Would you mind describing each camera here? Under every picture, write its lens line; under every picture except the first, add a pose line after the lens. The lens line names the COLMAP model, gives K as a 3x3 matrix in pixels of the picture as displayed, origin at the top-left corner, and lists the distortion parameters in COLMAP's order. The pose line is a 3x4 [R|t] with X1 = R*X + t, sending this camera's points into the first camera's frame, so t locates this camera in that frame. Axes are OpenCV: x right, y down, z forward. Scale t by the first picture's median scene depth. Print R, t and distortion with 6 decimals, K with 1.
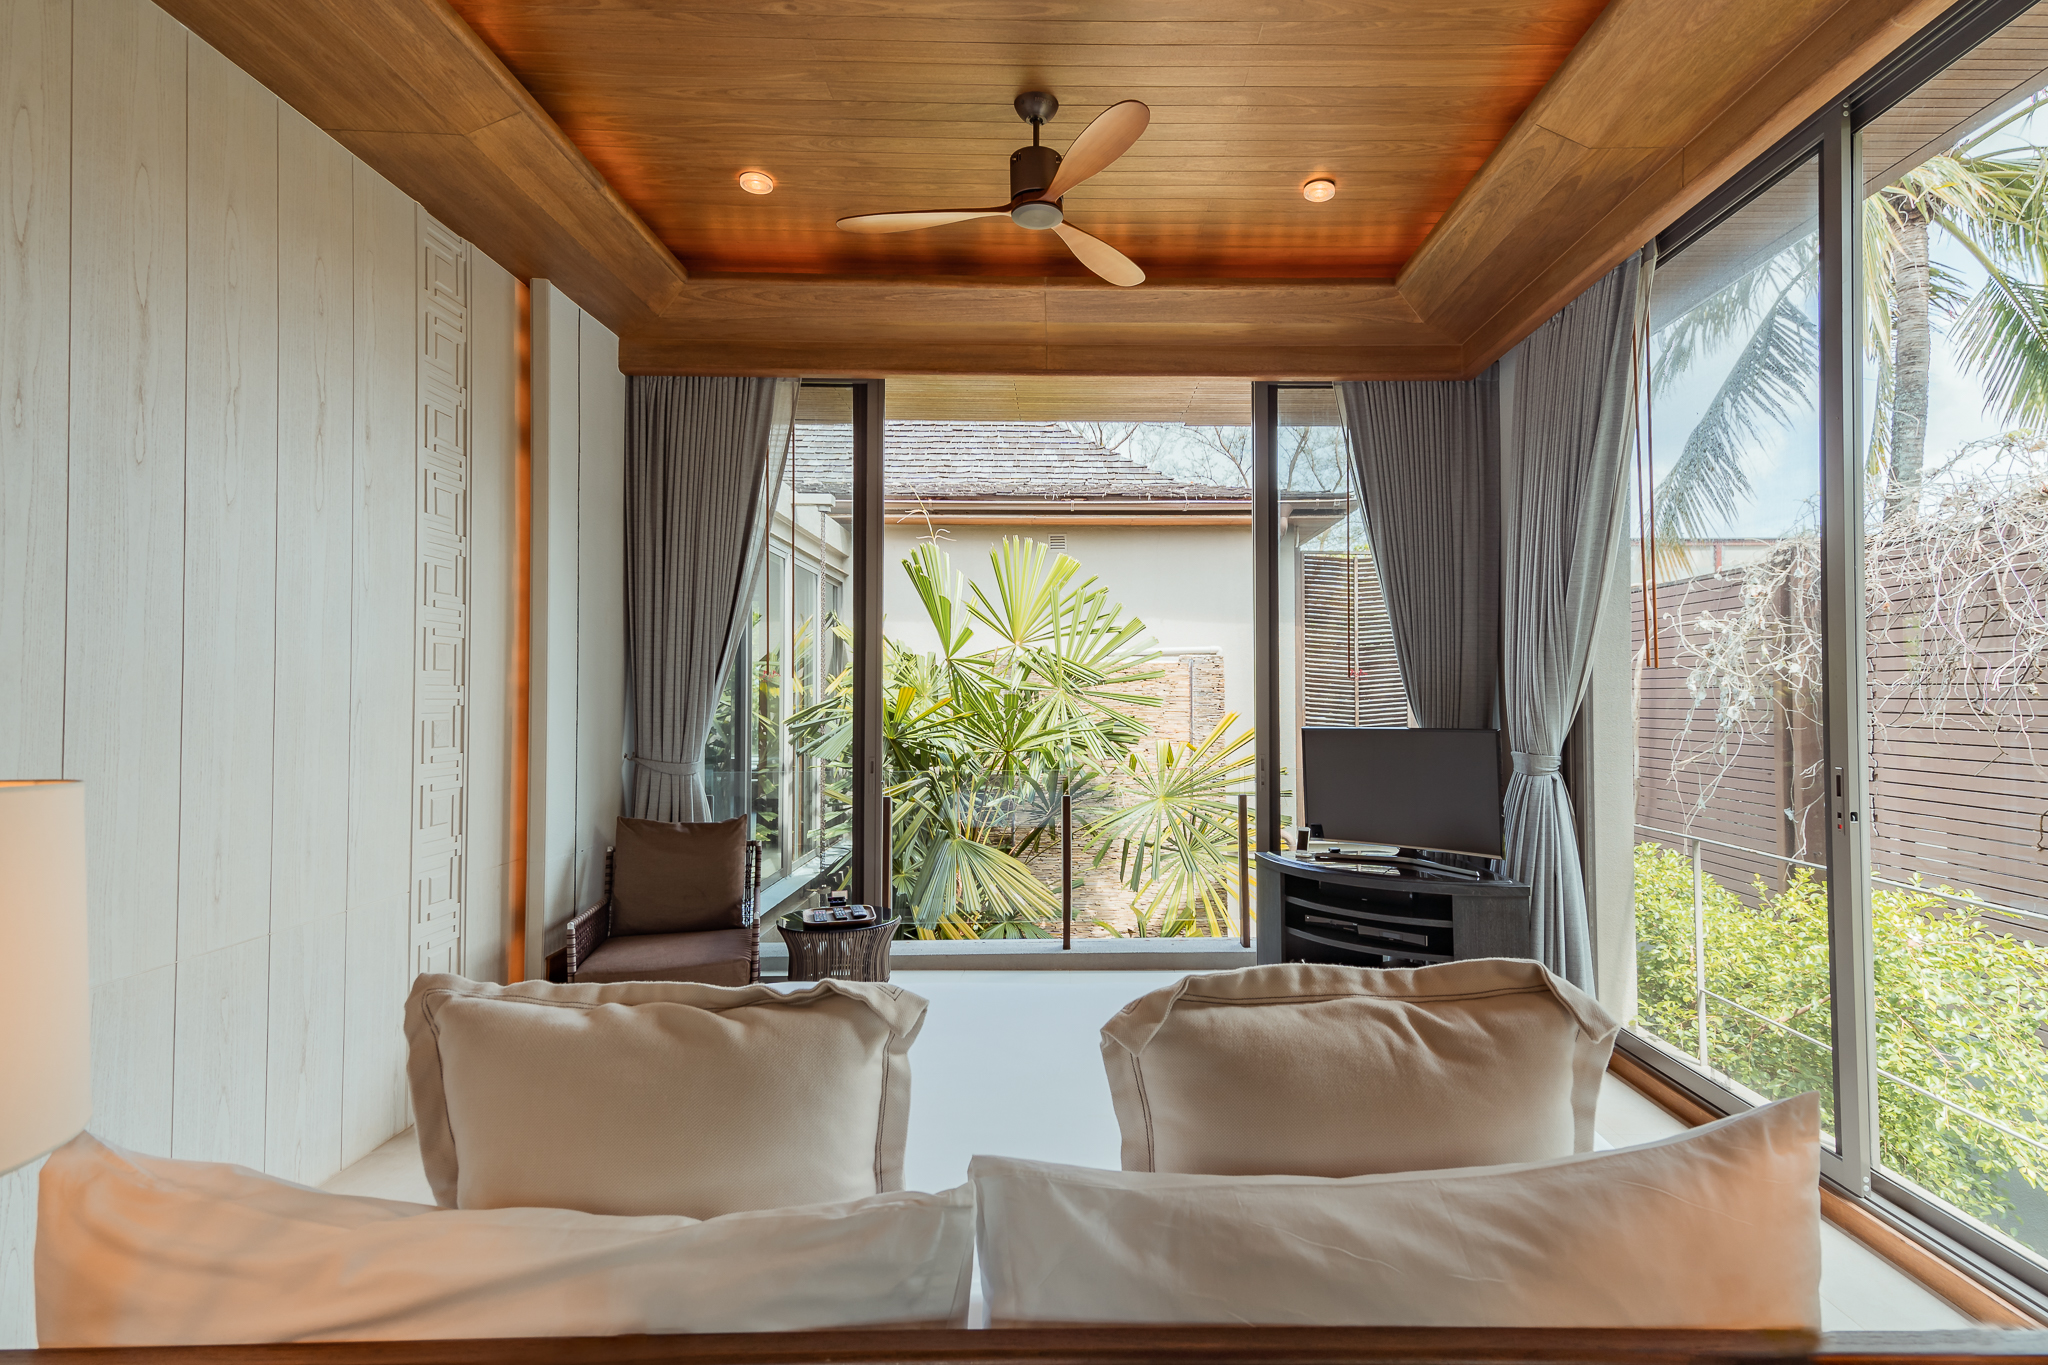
lens RADIAL K [[1037.6, 0, 1024.0], [0, 1037.6, 682.5], [0, 0, 1]] dist [0.003152, -0.000195]
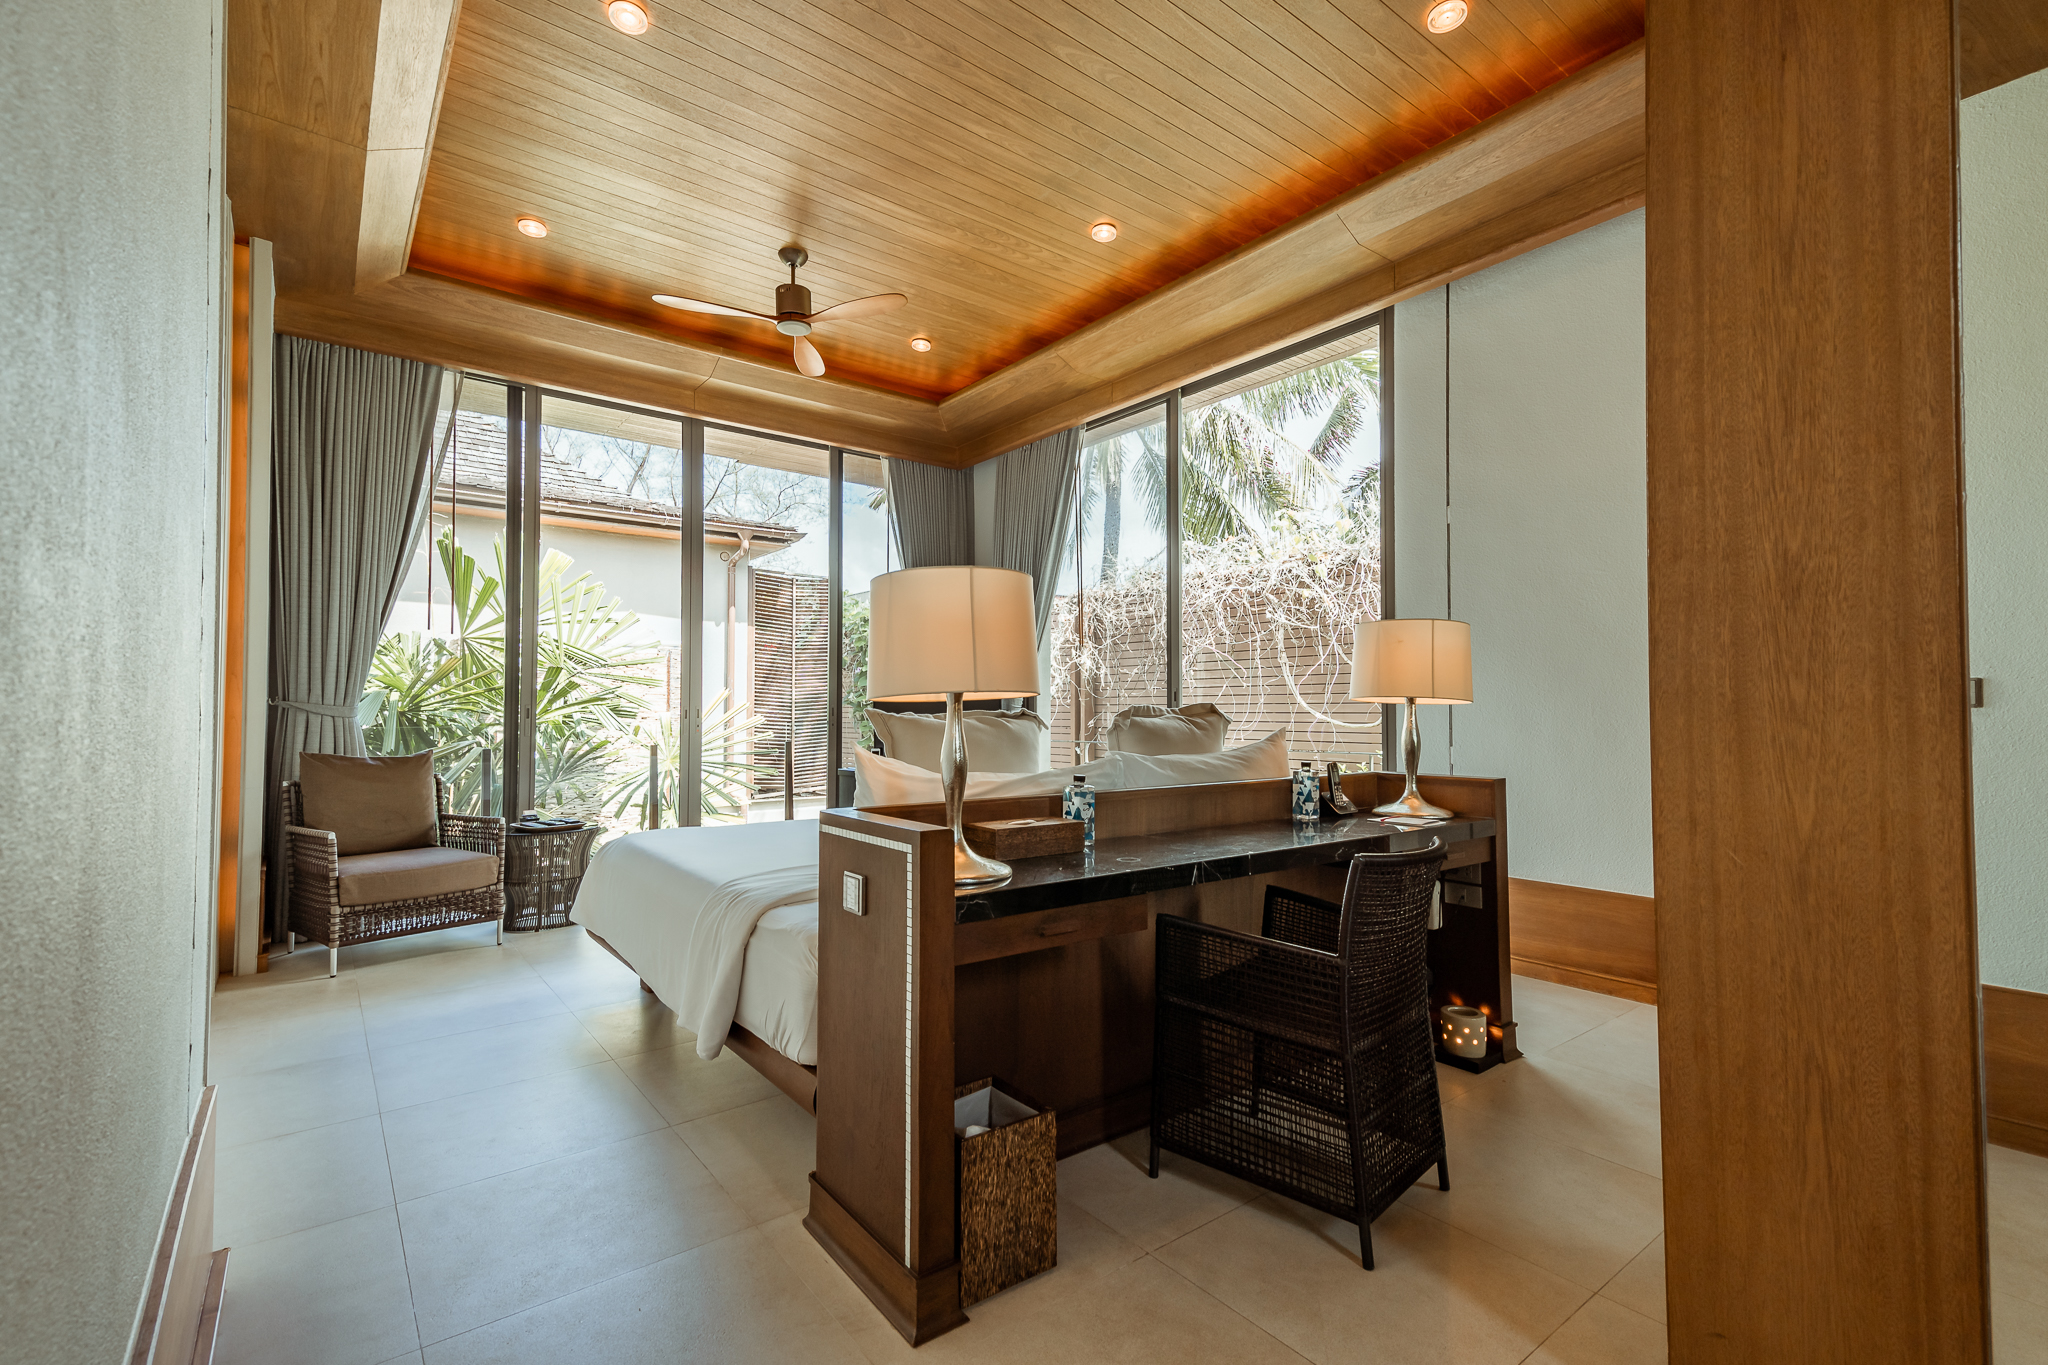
lens RADIAL K [[932.2, 0, 1024.0], [0, 932.2, 682.5], [0, 0, 1]] dist [-0.002939, -0.000582]
pose [[0.786241, 0.021792, 0.617535, -0.395222], [-0.012858, 0.999739, -0.018909, 0.065550], [-0.617786, 0.006927, 0.786316, -0.197121]]
